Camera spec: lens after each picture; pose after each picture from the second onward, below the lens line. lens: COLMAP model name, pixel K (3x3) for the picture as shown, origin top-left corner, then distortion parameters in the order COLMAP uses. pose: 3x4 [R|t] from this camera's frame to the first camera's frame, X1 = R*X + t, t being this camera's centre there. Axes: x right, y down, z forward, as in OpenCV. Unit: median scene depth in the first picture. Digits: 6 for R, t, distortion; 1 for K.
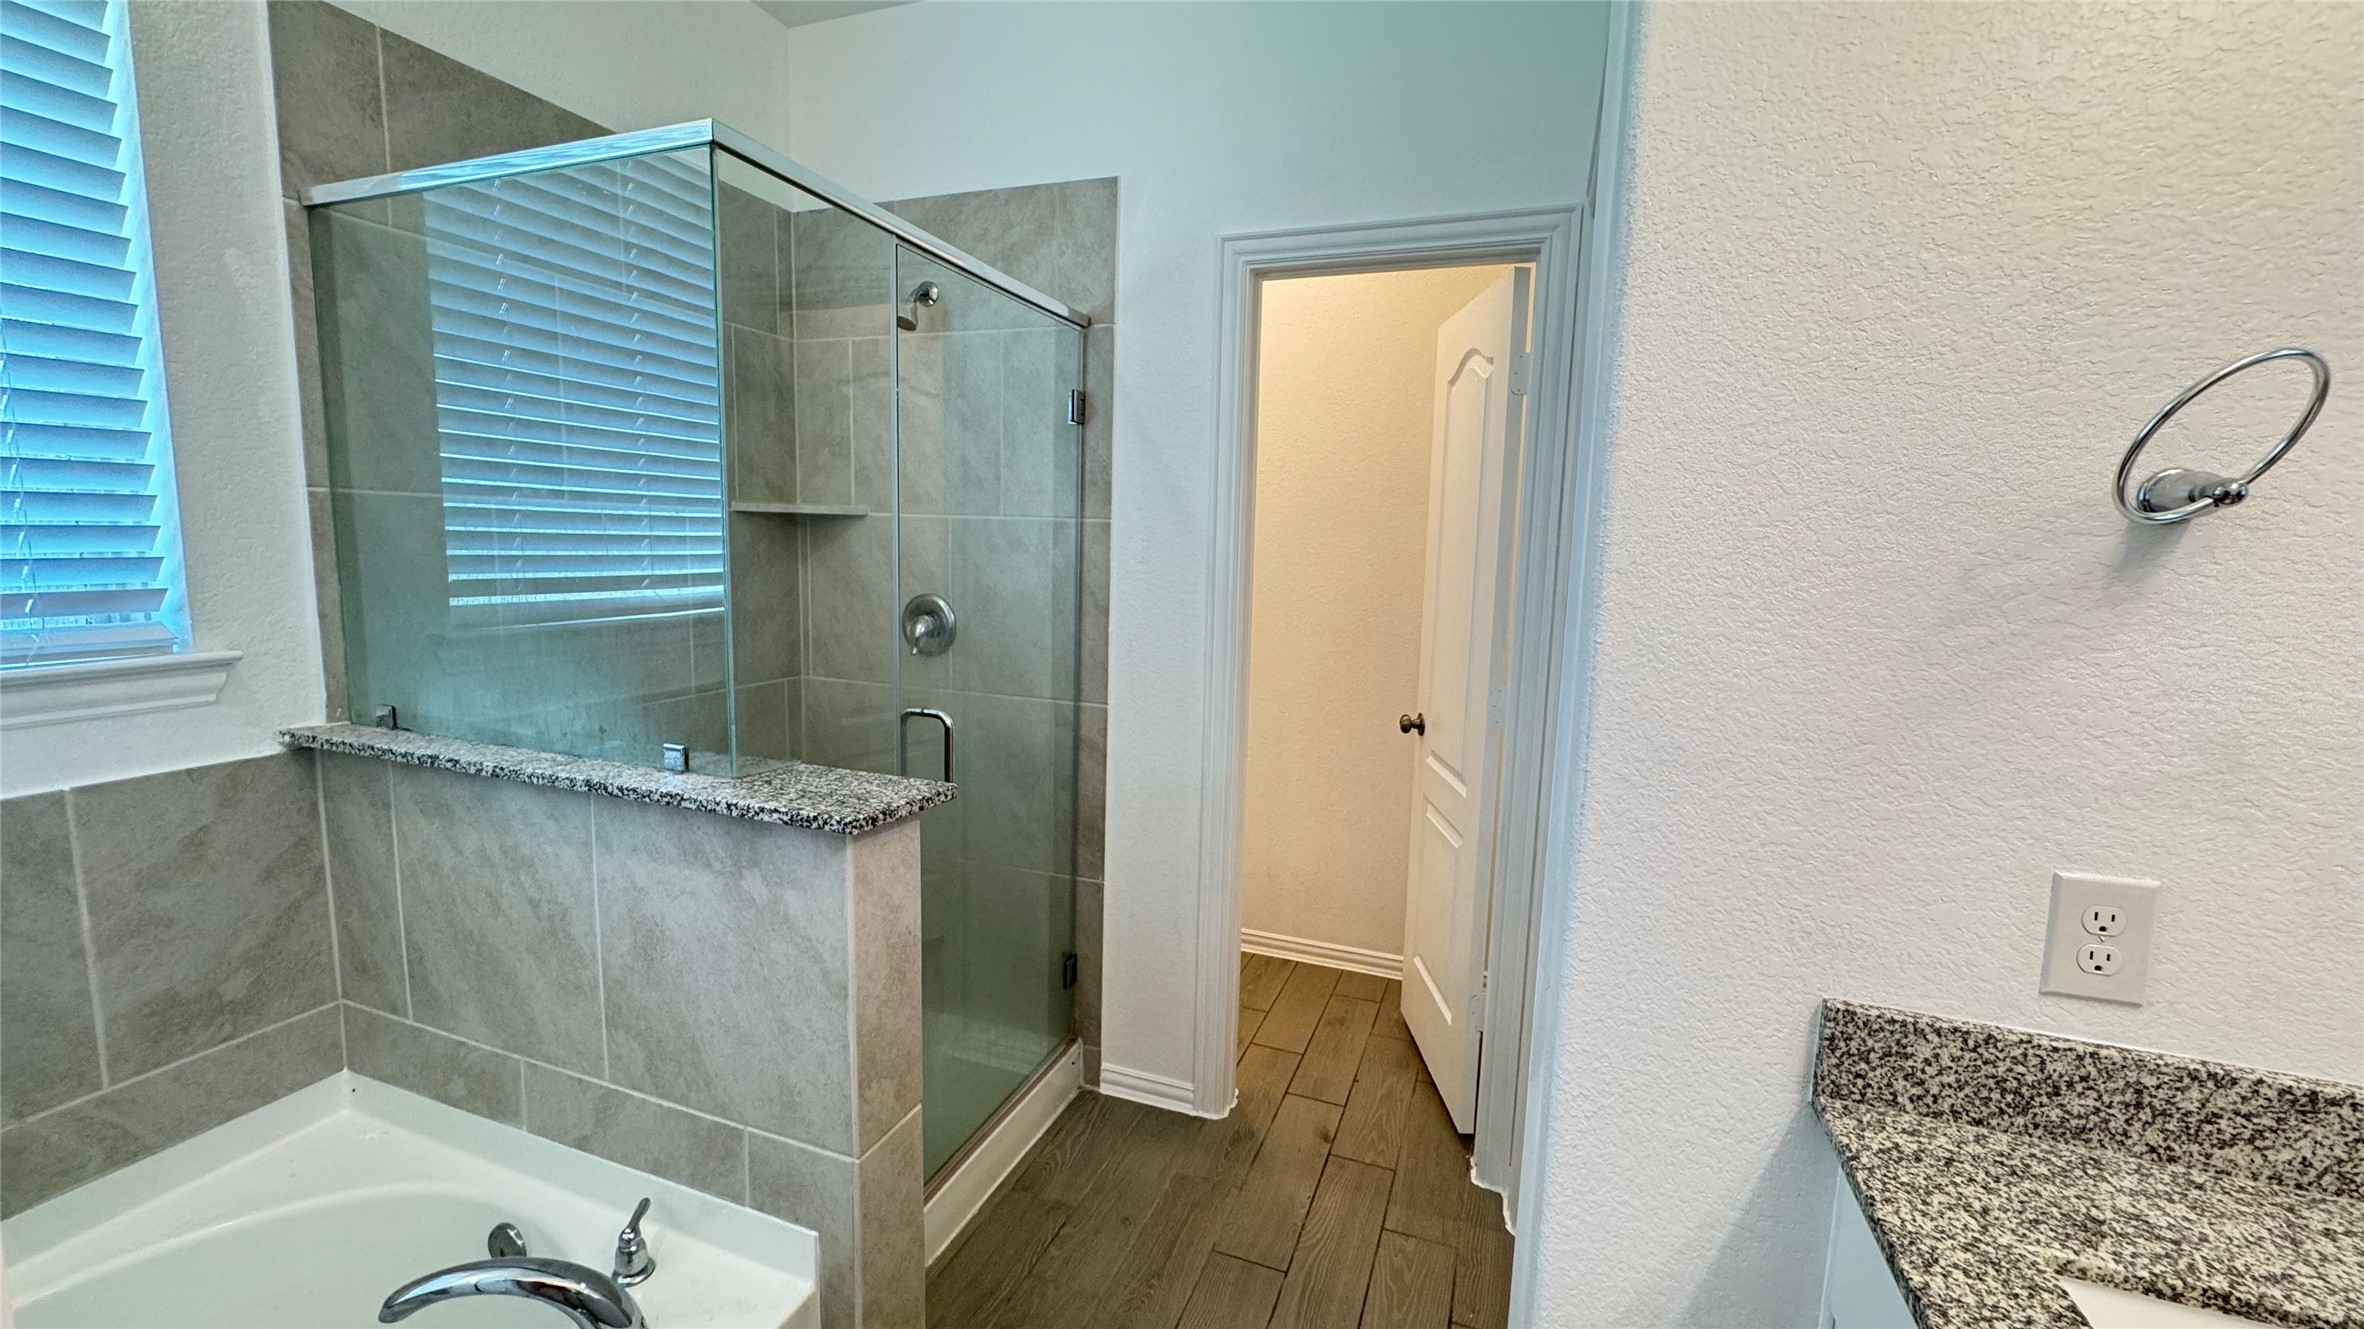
lens RADIAL K [[947.9, 0, 1184.3], [0, 947.9, 659.6], [0, 0, 1]] dist [-0.003060, 0.000376]
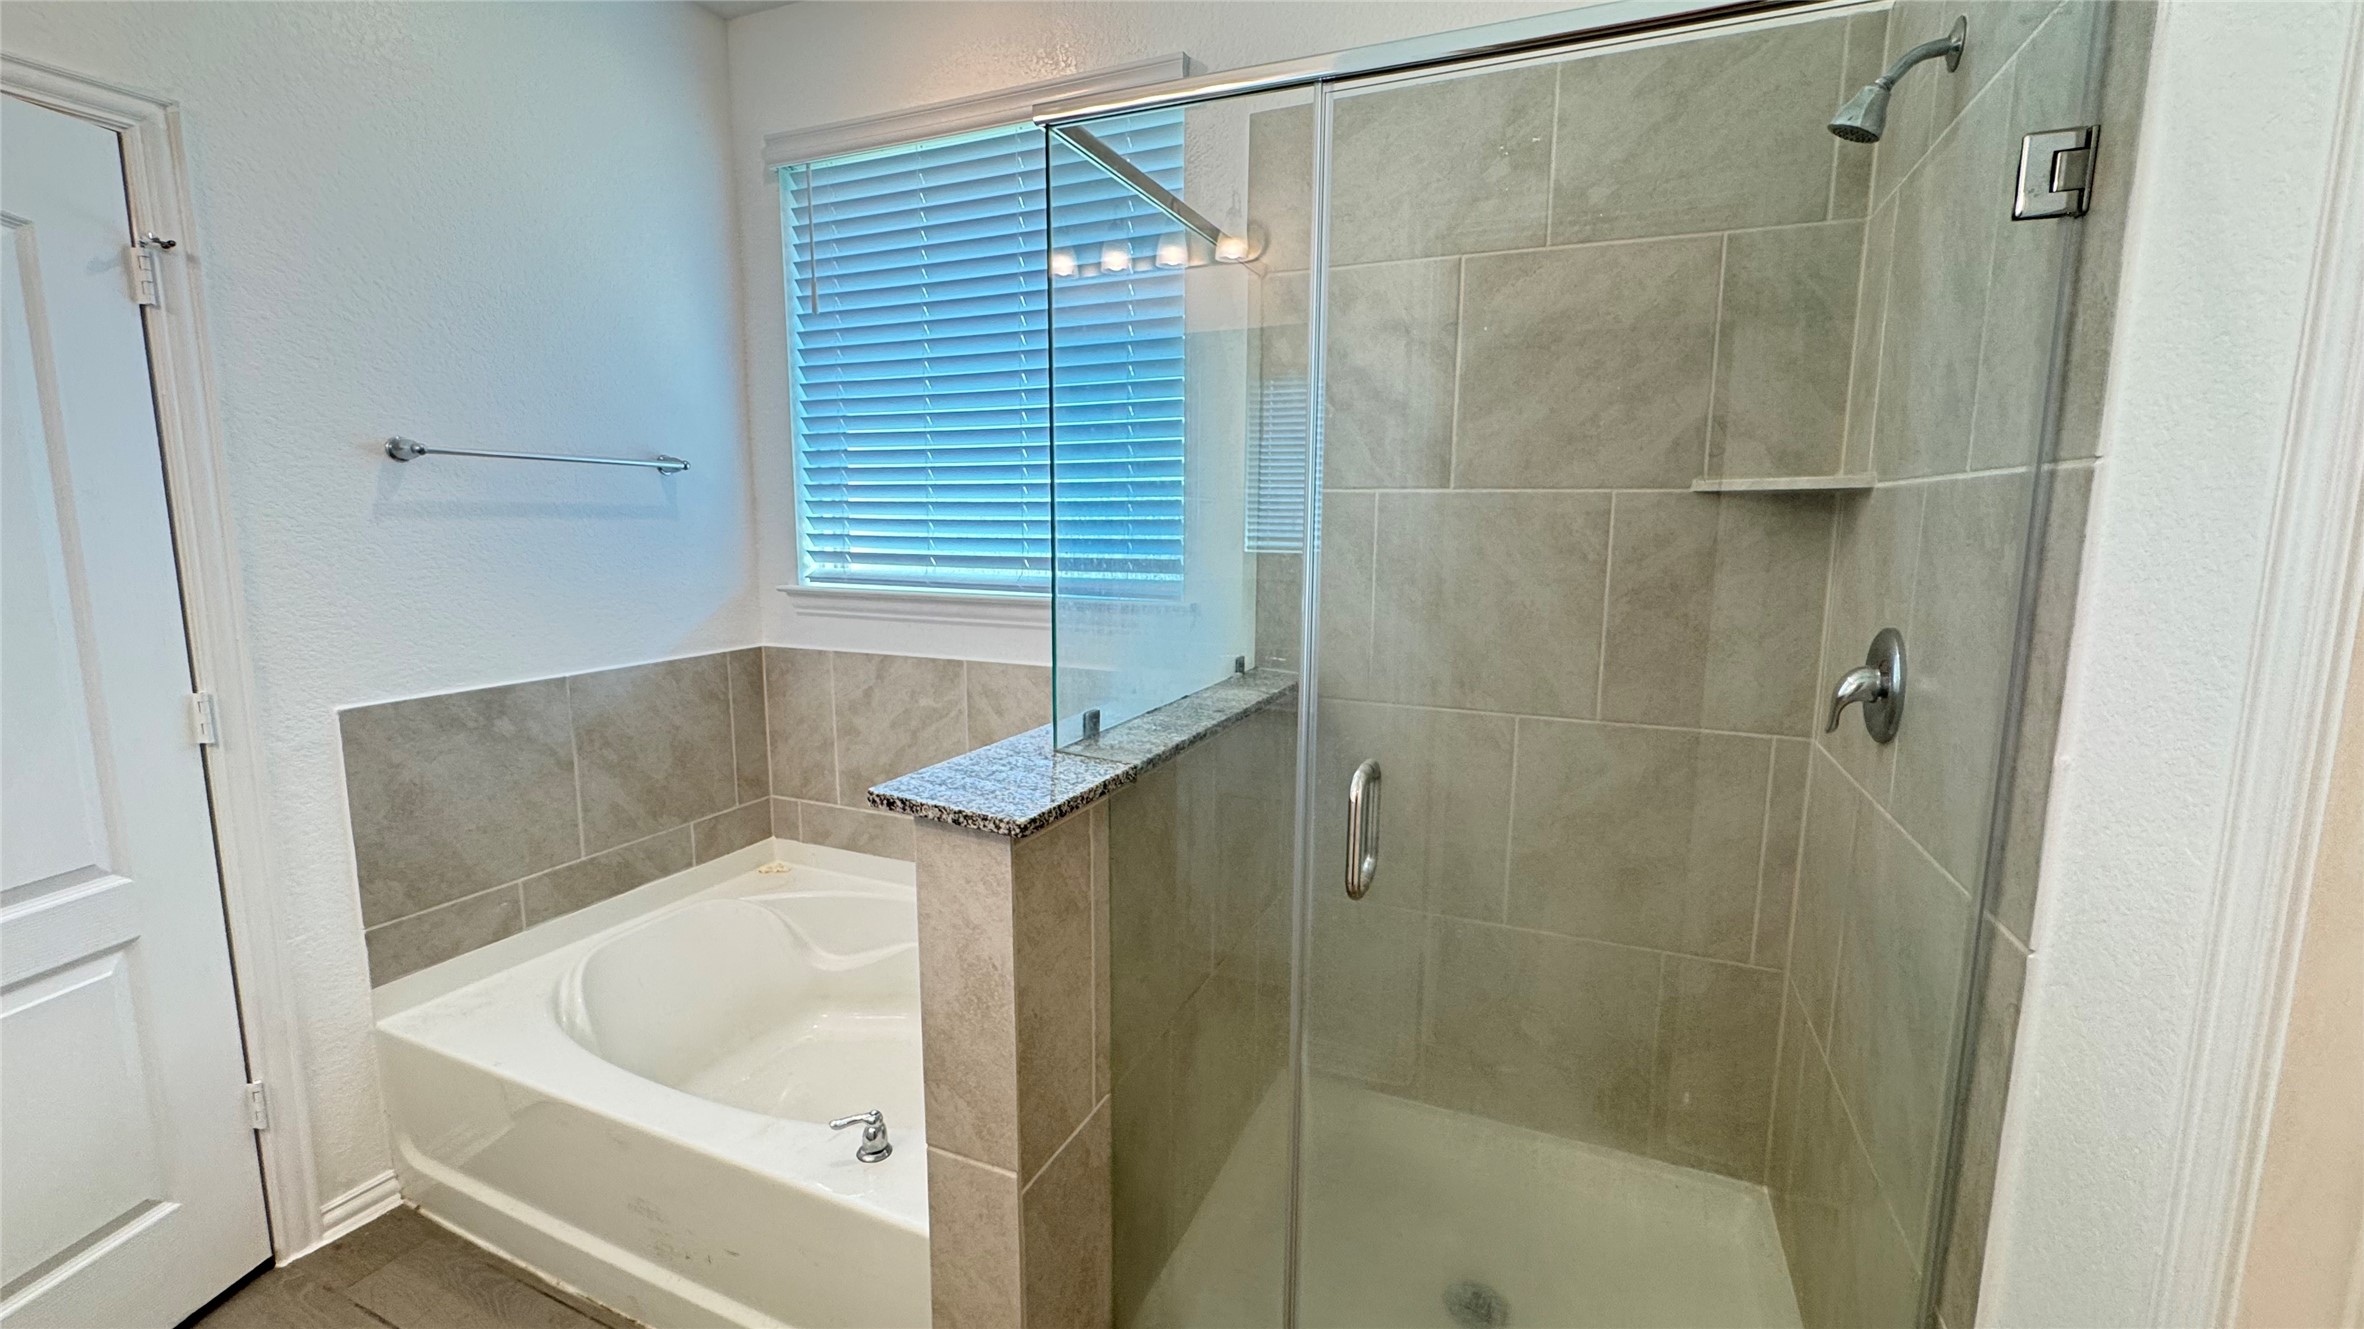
lens RADIAL K [[947.9, 0, 1181.3], [0, 947.9, 654.3], [0, 0, 1]] dist [-0.003060, 0.000376]
pose [[-0.057173, 0.117131, -0.991469, 0.519743], [-0.138778, 0.982520, 0.124076, -0.121423], [0.988672, 0.144688, -0.039918, 1.155791]]
